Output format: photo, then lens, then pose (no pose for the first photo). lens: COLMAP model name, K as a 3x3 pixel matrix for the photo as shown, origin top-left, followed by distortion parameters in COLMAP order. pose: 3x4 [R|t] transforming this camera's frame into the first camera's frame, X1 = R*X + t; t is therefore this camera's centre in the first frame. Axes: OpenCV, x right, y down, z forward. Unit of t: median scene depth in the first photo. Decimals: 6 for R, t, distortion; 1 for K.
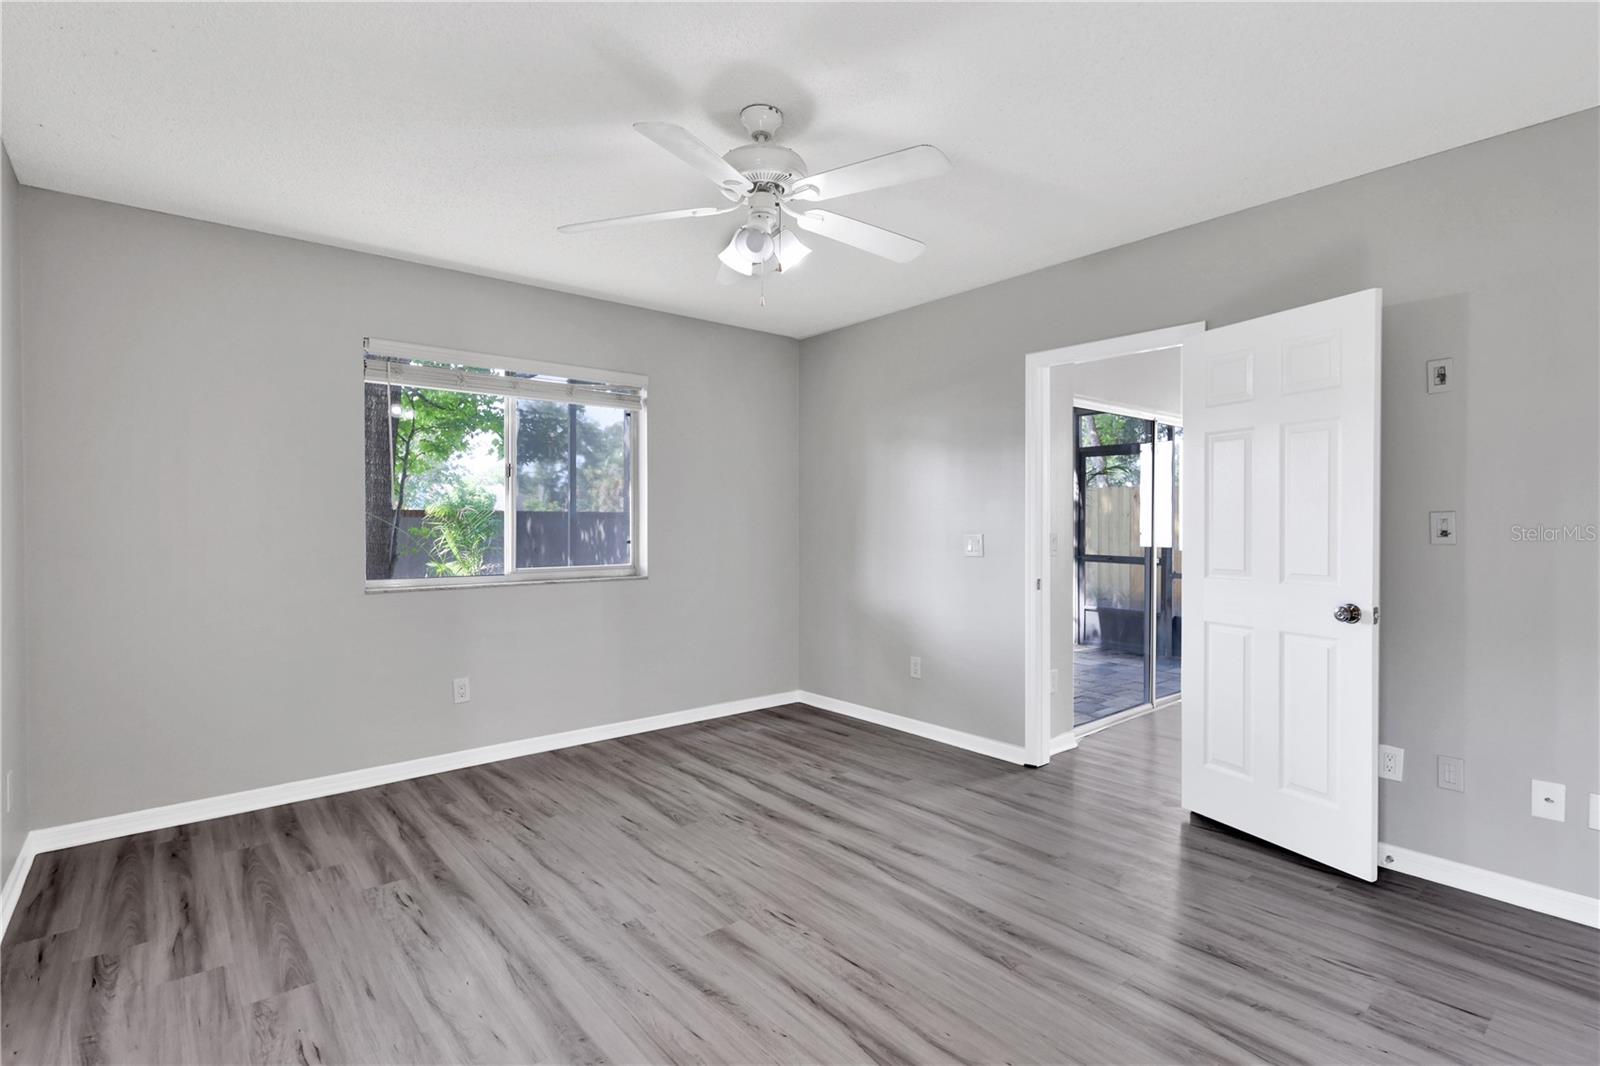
lens RADIAL K [[755.7, 0, 798.4], [0, 755.7, 527.9], [0, 0, 1]] dist [-0.000229, -0.000316]
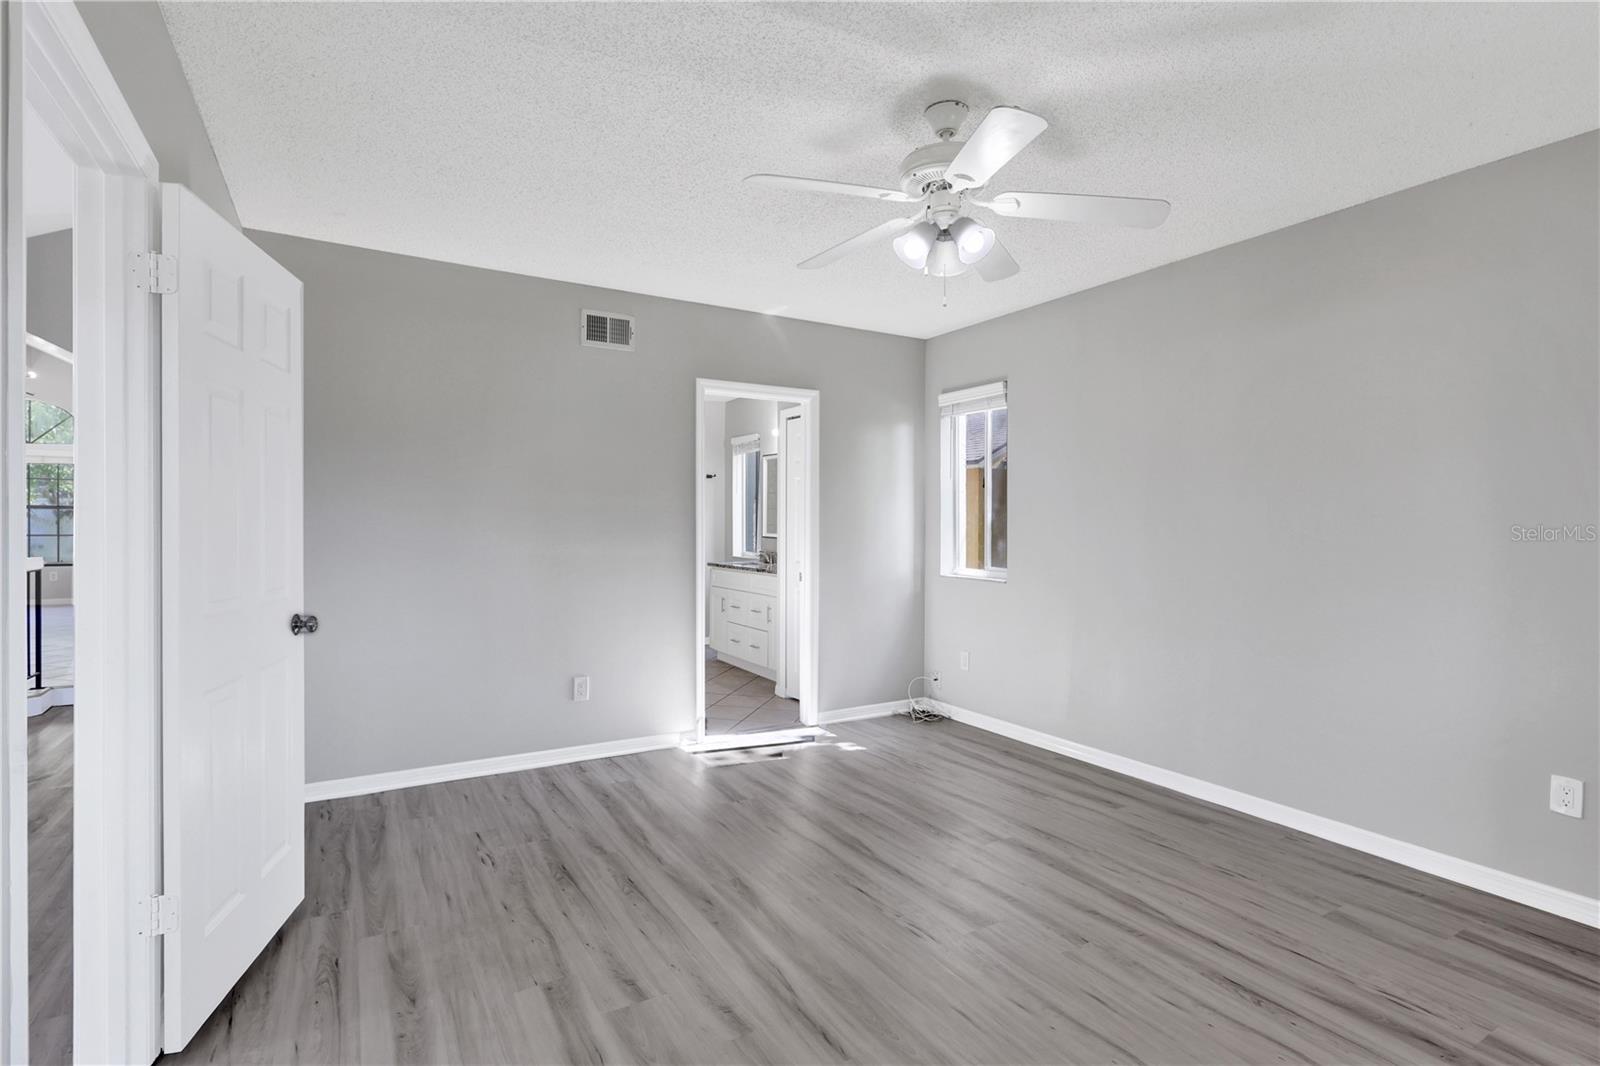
lens RADIAL K [[755.7, 0, 800.1], [0, 755.7, 528.2], [0, 0, 1]] dist [-0.000229, -0.000316]
pose [[-0.986267, -0.004621, 0.165092, -0.025780], [-0.001847, 0.999855, 0.016949, -0.021466], [-0.165146, 0.016412, -0.986133, 2.039819]]
